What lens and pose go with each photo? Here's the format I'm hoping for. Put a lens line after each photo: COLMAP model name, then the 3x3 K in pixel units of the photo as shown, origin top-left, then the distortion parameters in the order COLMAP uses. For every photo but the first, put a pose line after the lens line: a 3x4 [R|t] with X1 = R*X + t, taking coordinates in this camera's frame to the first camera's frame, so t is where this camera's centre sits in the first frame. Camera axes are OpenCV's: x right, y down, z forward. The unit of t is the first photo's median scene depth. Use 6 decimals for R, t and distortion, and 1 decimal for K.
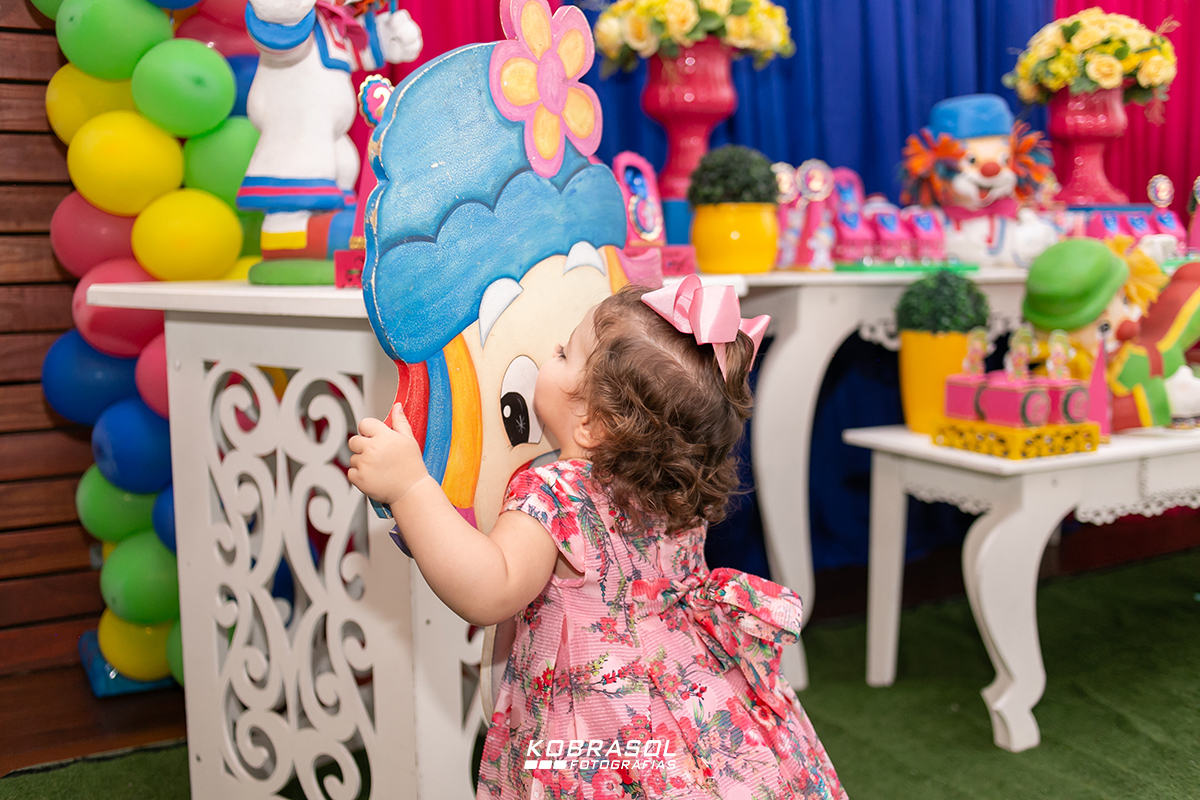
lens RADIAL K [[1208.2, 0, 600.0], [0, 1208.2, 400.0], [0, 0, 1]] dist [-0.034030, -0.015464]
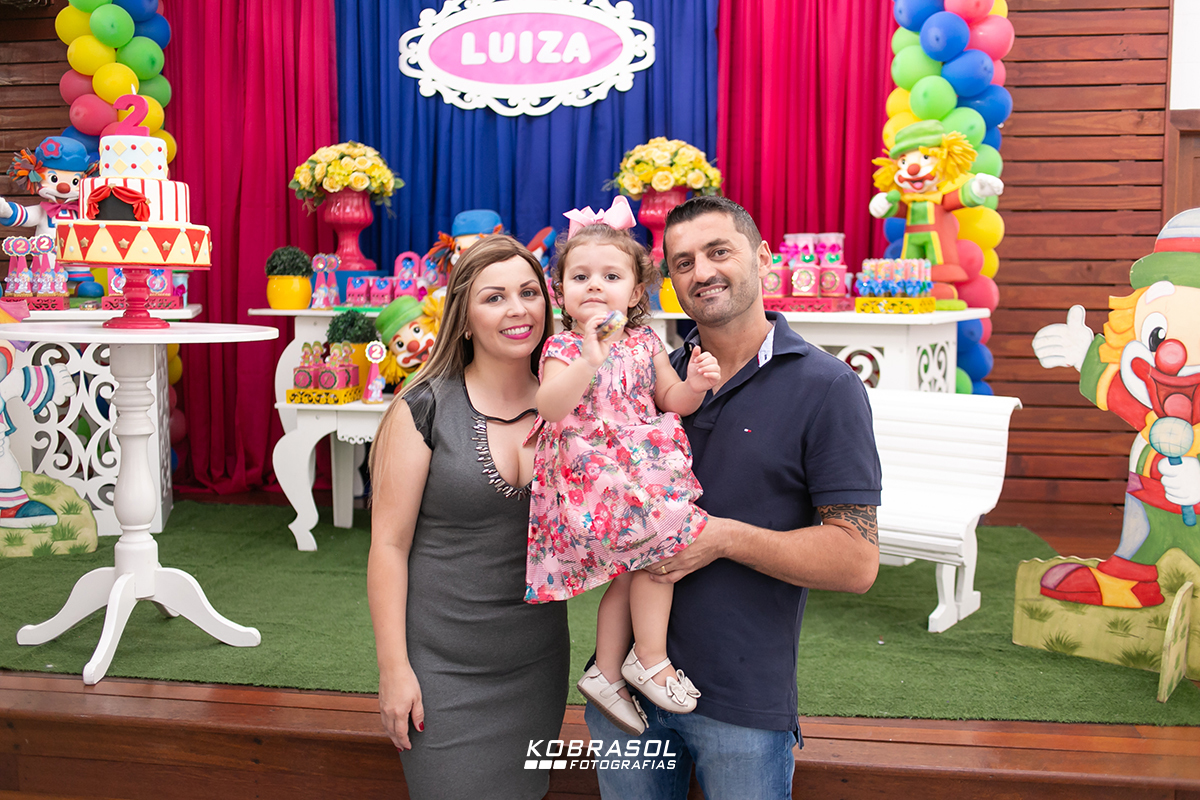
lens RADIAL K [[1204.3, 0, 600.0], [0, 1204.3, 400.0], [0, 0, 1]] dist [-0.018793, -0.026313]
pose [[0.811046, 0.077839, -0.579780, 1.591023], [-0.088016, 0.996063, 0.010603, -0.019342], [0.578322, 0.042431, 0.814704, -0.302823]]
